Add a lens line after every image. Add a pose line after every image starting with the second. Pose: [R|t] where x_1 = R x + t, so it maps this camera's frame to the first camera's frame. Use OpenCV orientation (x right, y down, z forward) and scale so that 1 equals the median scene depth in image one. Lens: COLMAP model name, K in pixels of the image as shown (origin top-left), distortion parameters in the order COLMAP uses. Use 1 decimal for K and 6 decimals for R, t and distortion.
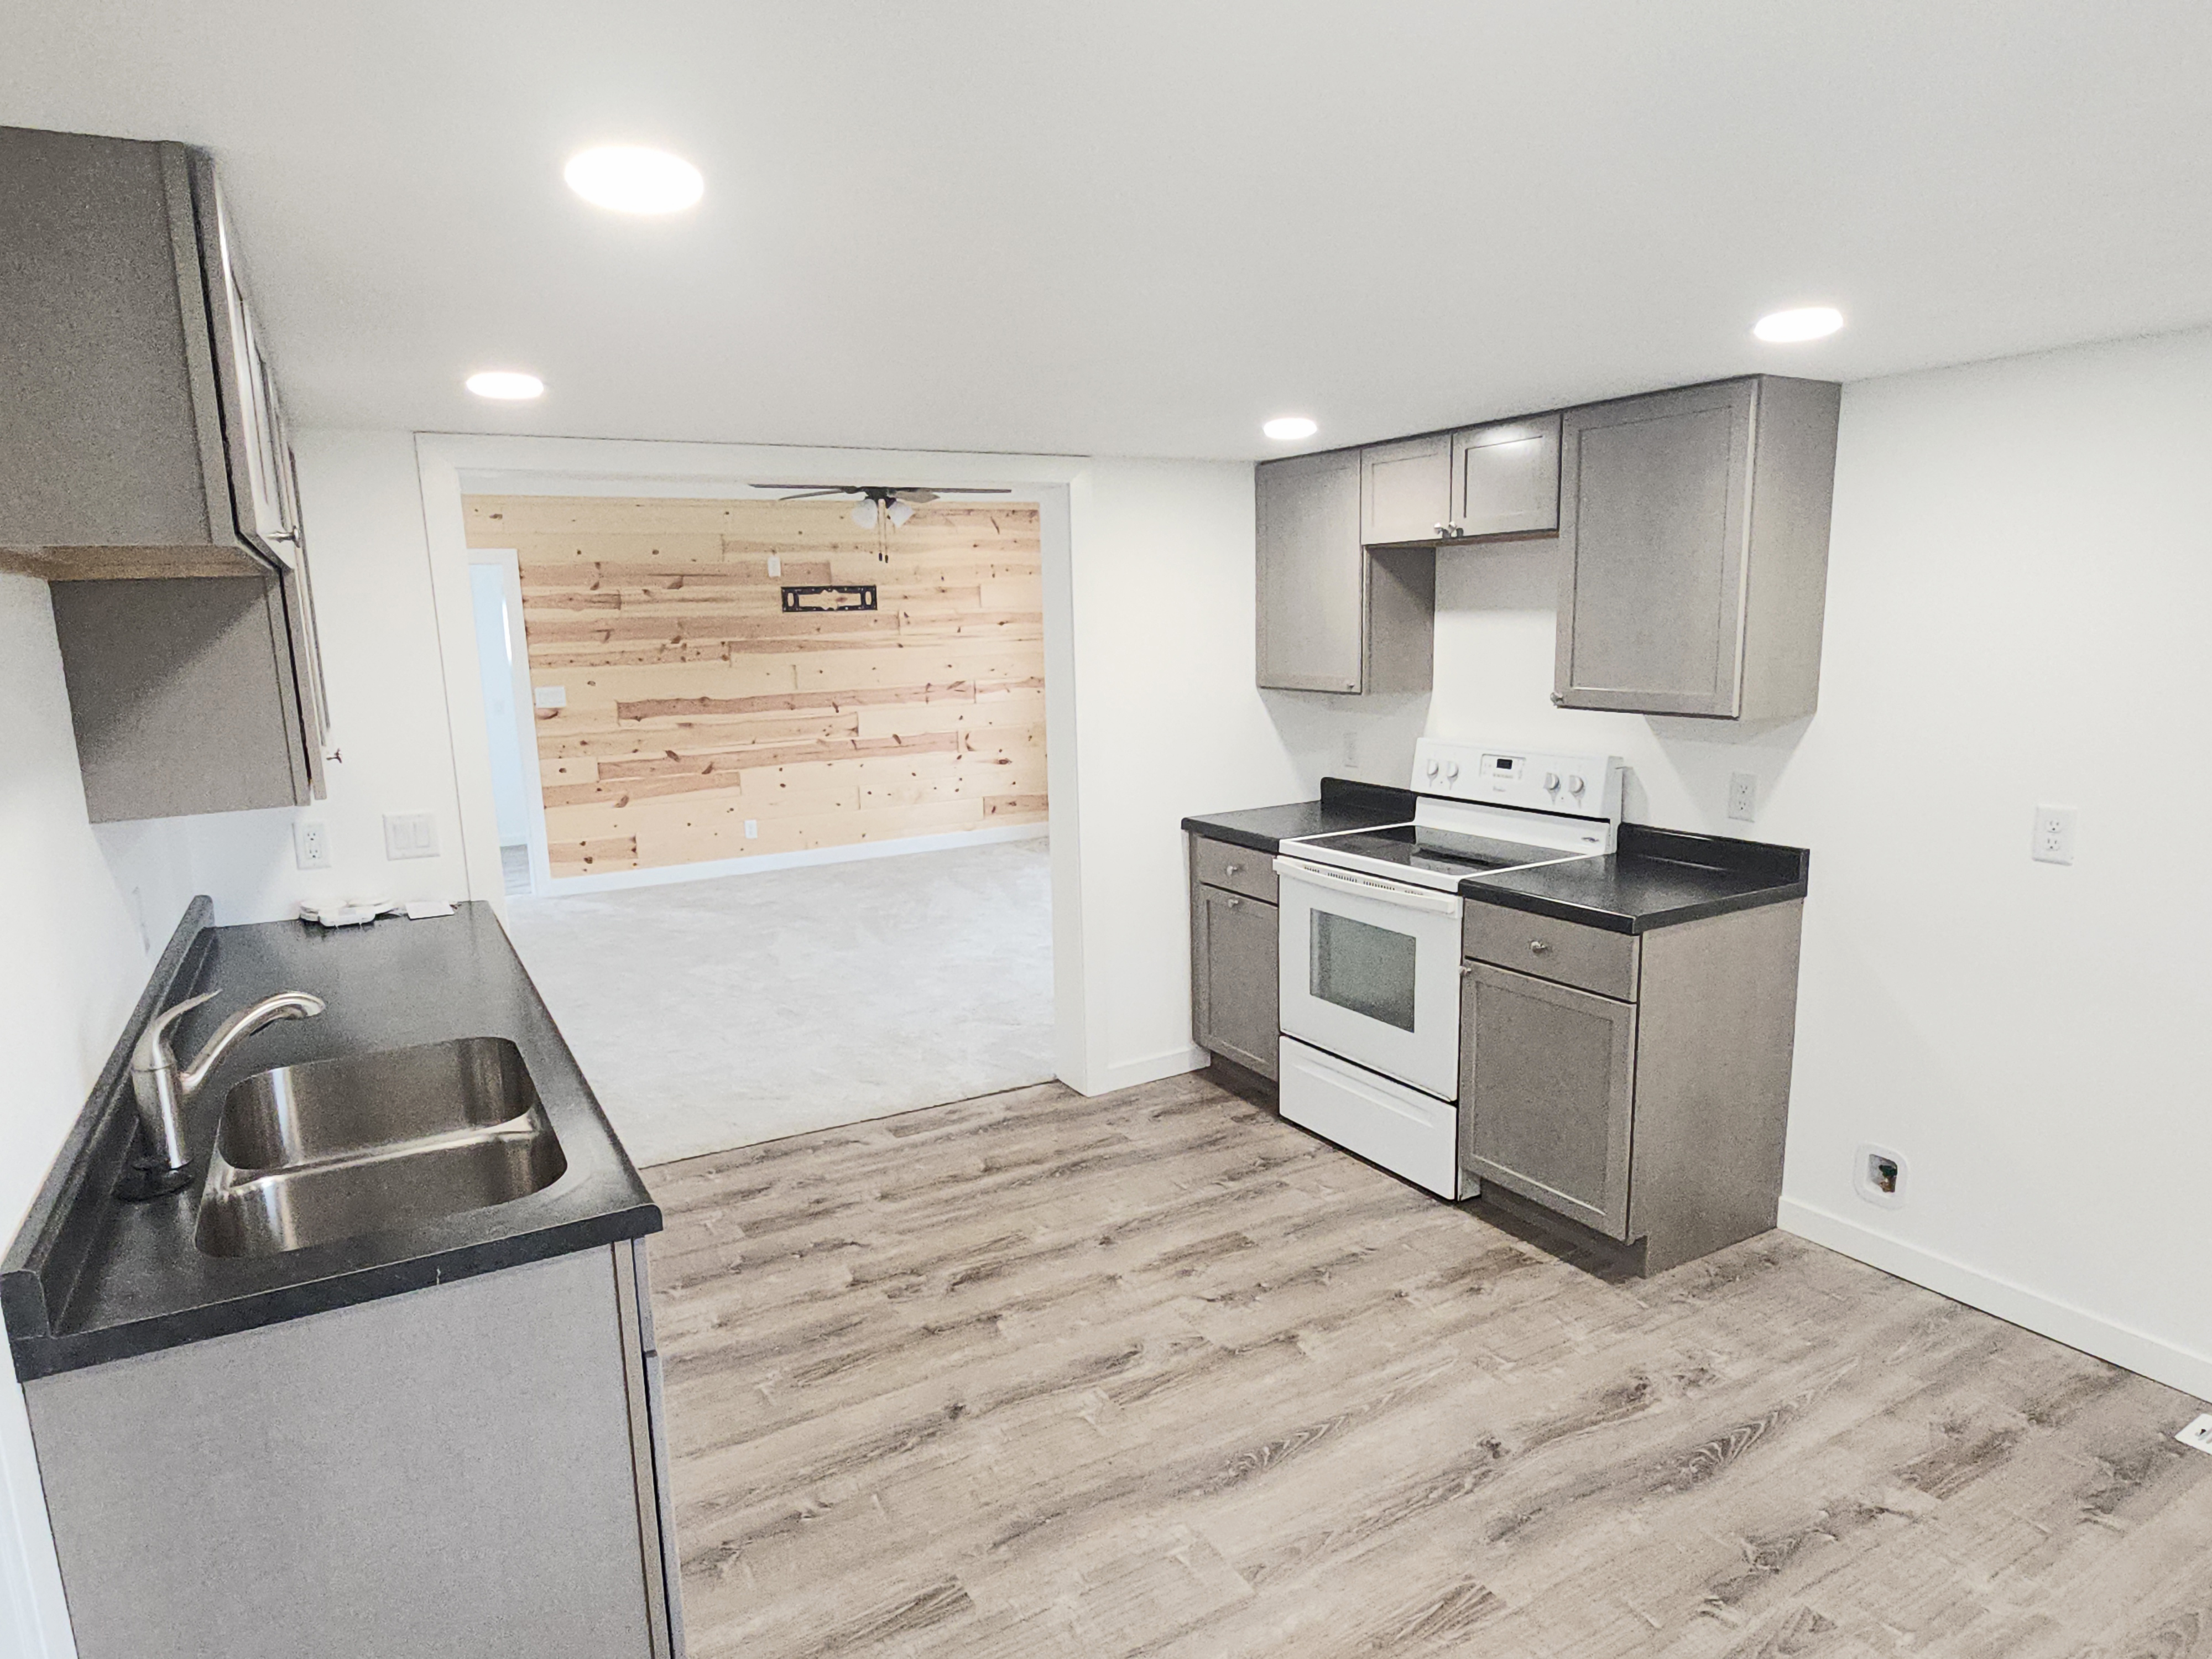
lens RADIAL K [[1300.8, 0, 1083.9], [0, 1300.8, 840.3], [0, 0, 1]] dist [-0.004346, 0.000632]
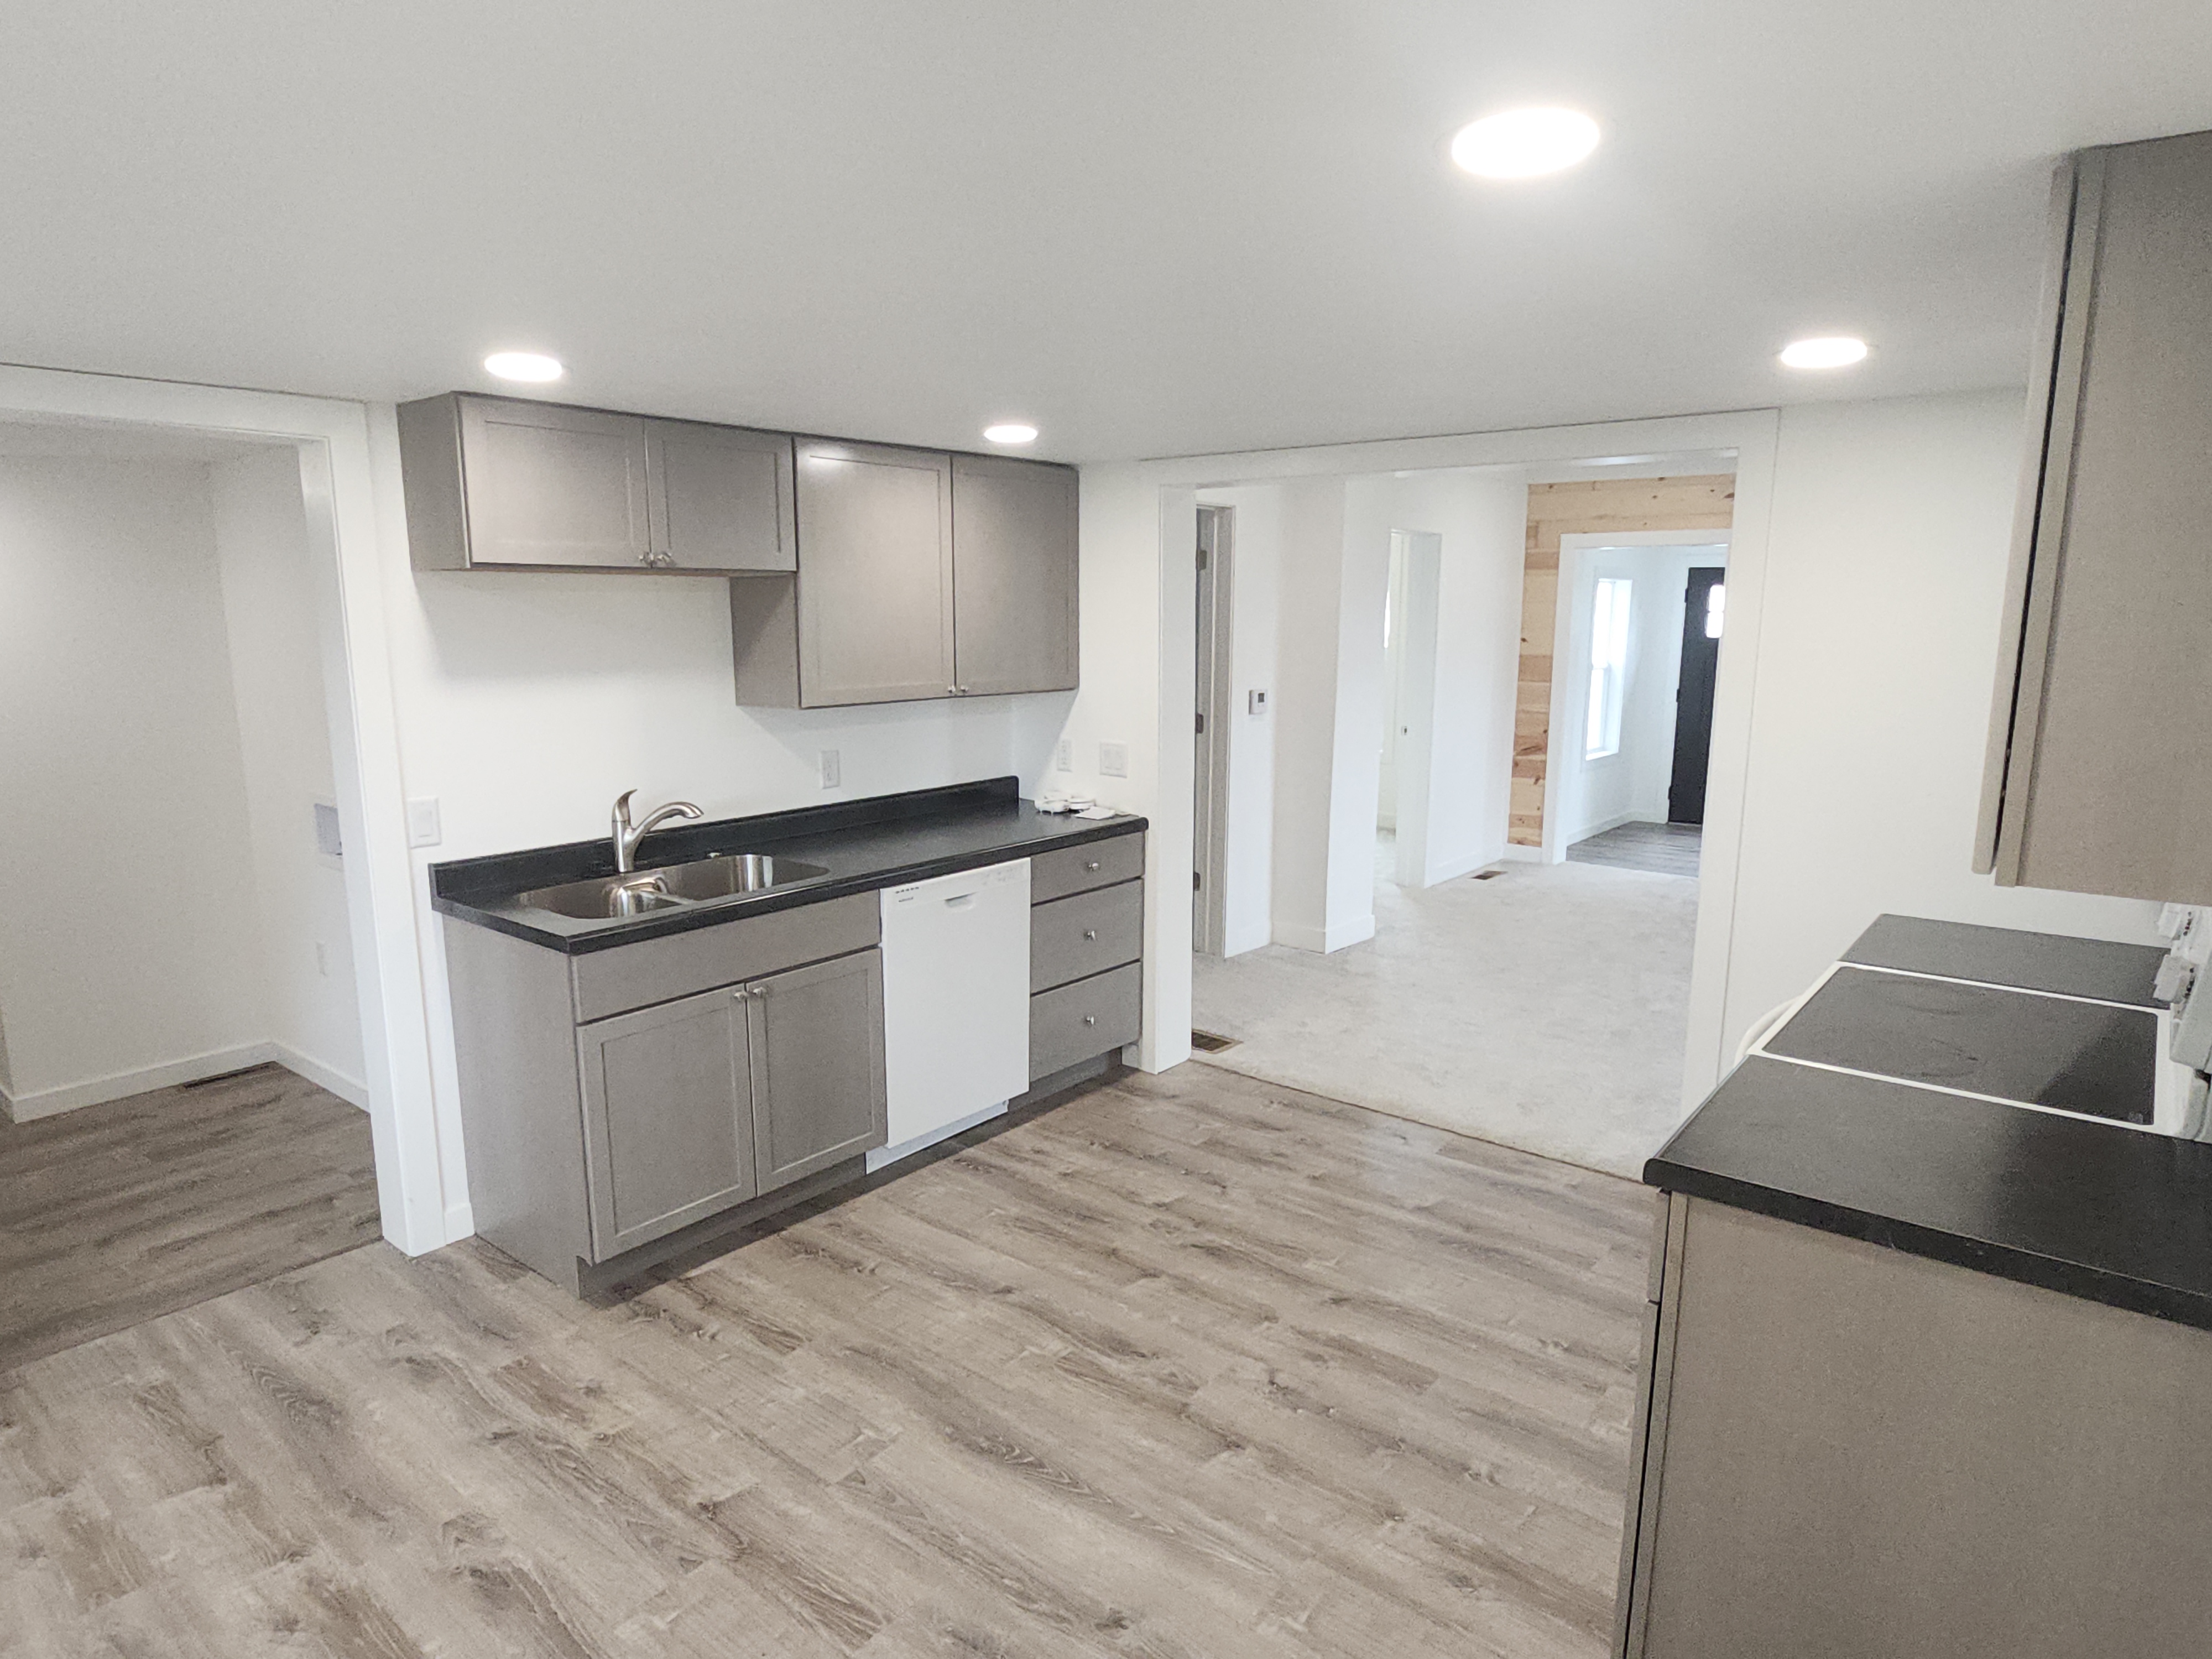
lens RADIAL K [[1300.8, 0, 1083.9], [0, 1300.8, 840.3], [0, 0, 1]] dist [-0.004346, 0.000632]
pose [[0.371721, 0.192110, -0.908250, 0.774112], [-0.172109, 0.975655, 0.135928, -0.108238], [0.912251, 0.105791, 0.395735, 0.475283]]
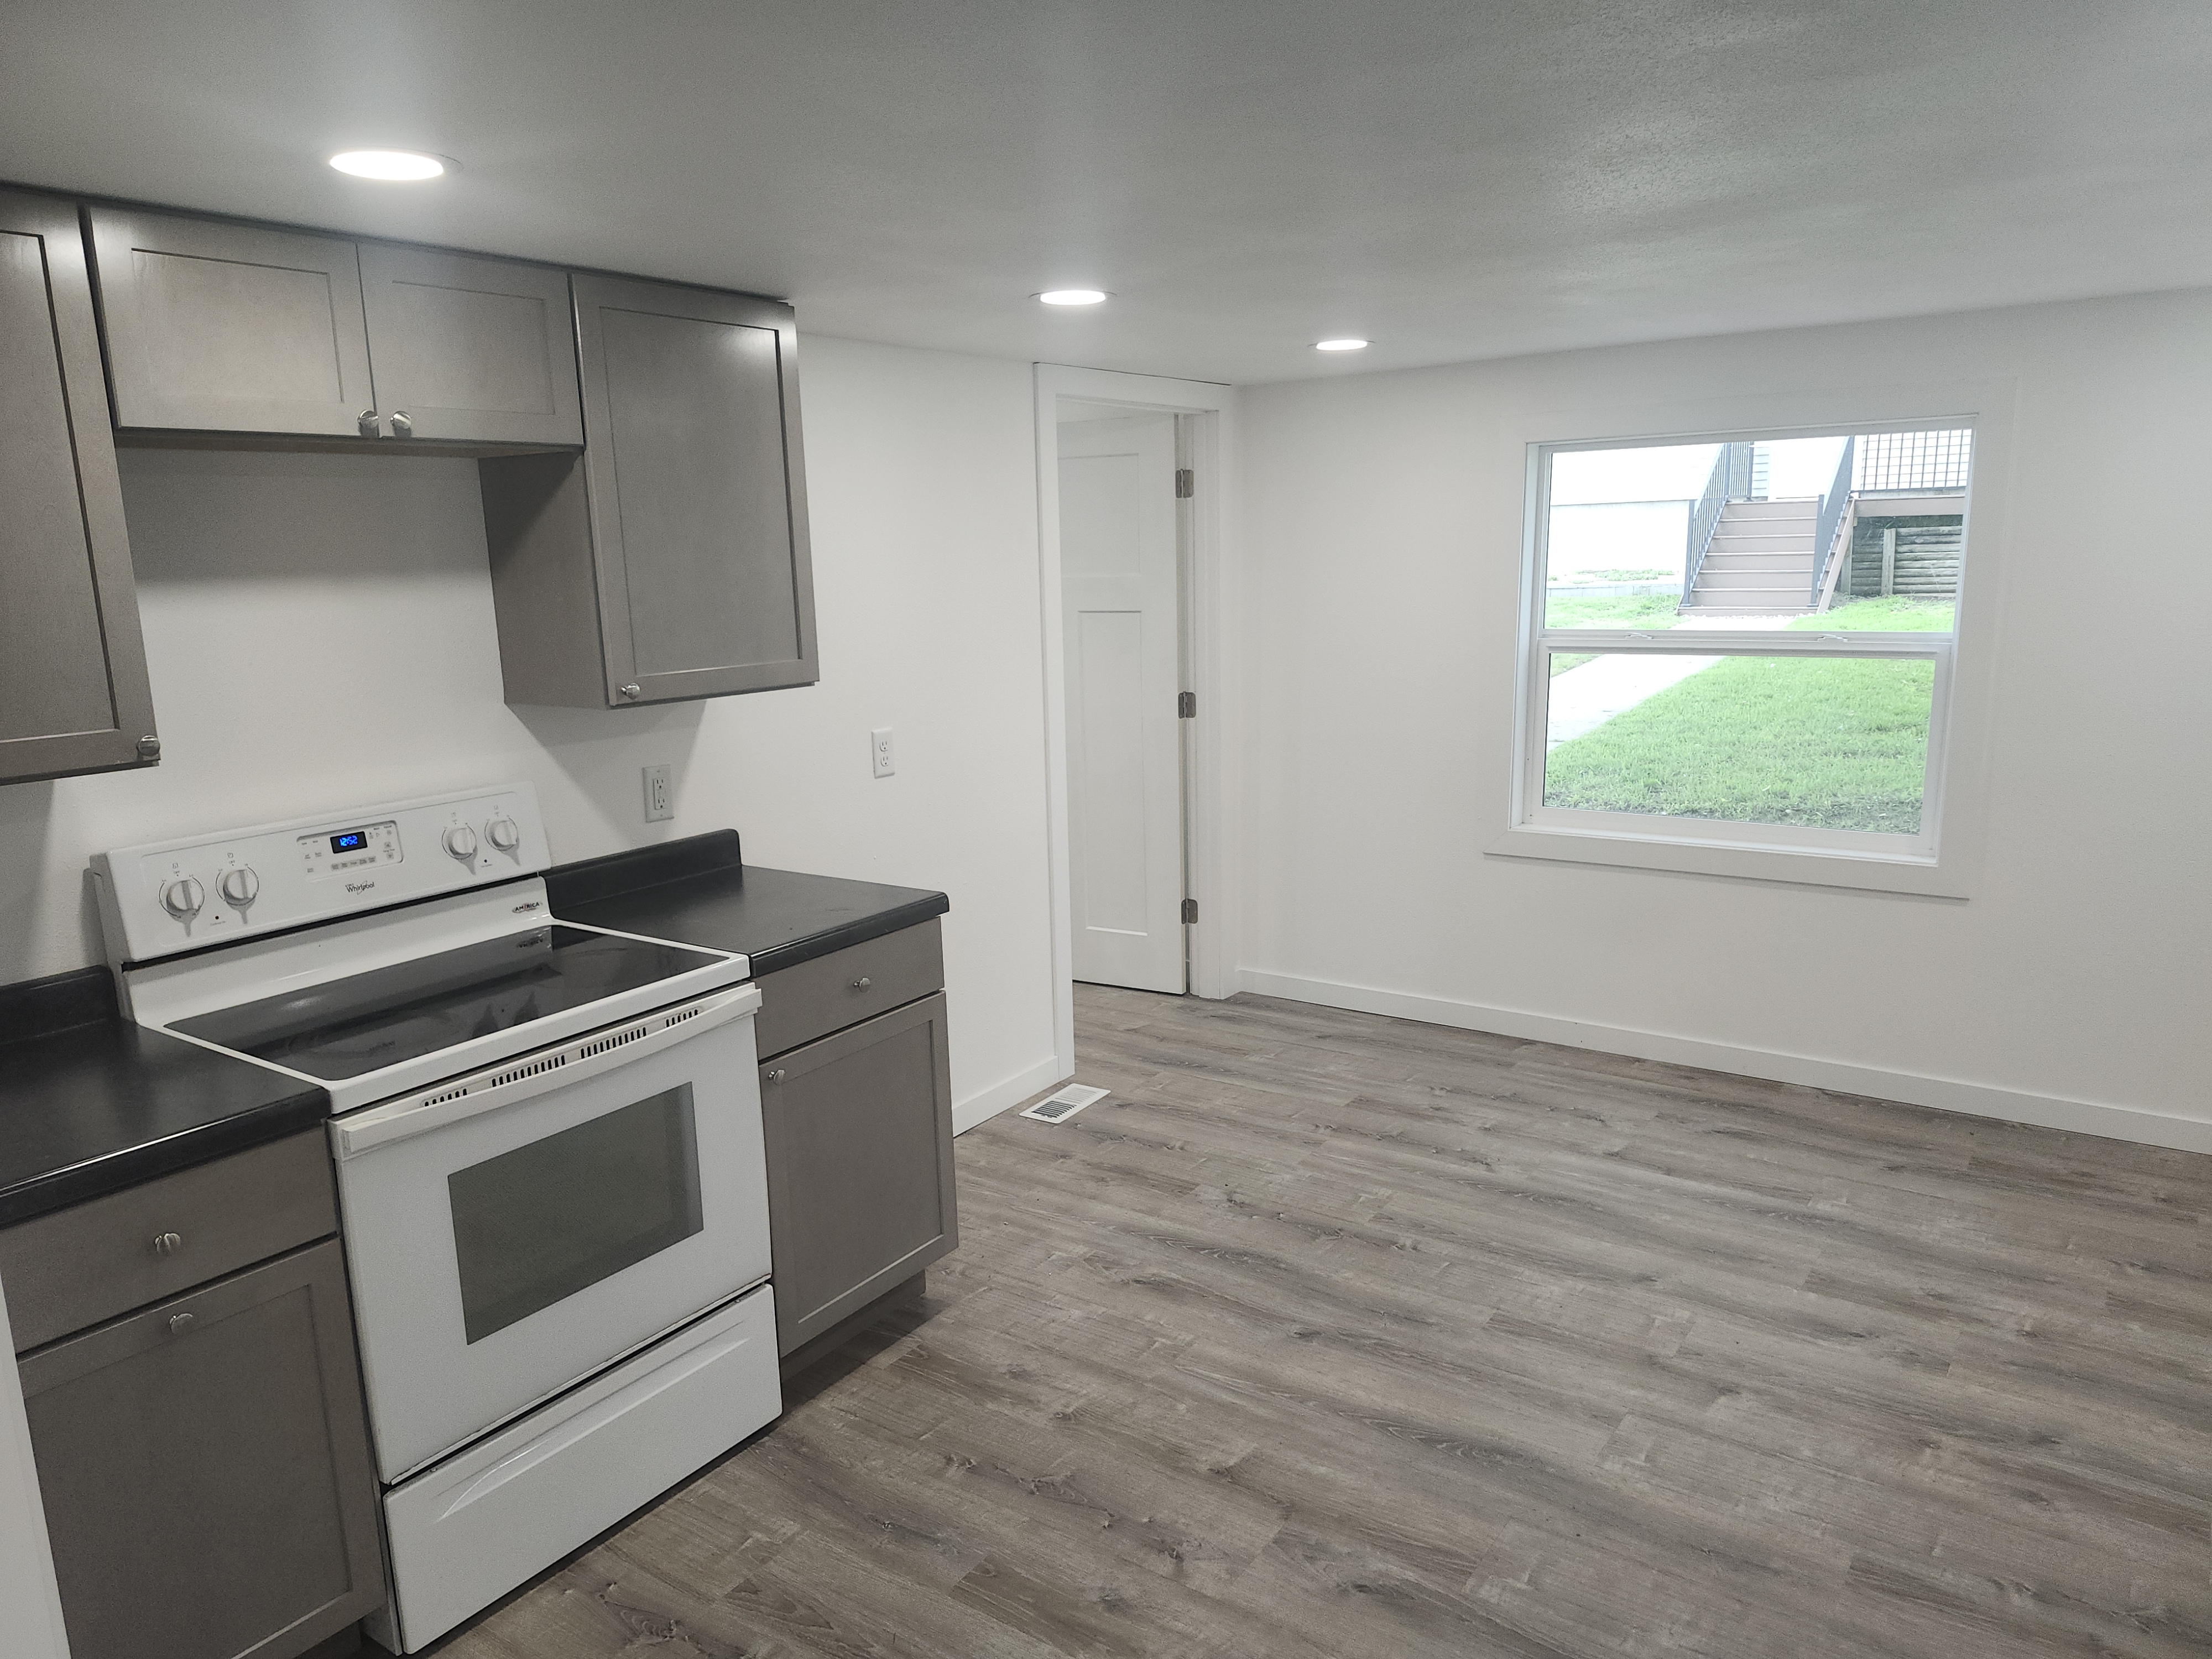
lens RADIAL K [[1550.9, 0, 1071.9], [0, 1550.9, 857.5], [0, 0, 1]] dist [0.081800, -0.092195]
pose [[-0.429287, -0.141599, 0.891999, -0.544031], [0.196086, 0.949463, 0.245090, -0.200107], [-0.881625, 0.280123, -0.379827, 1.228218]]
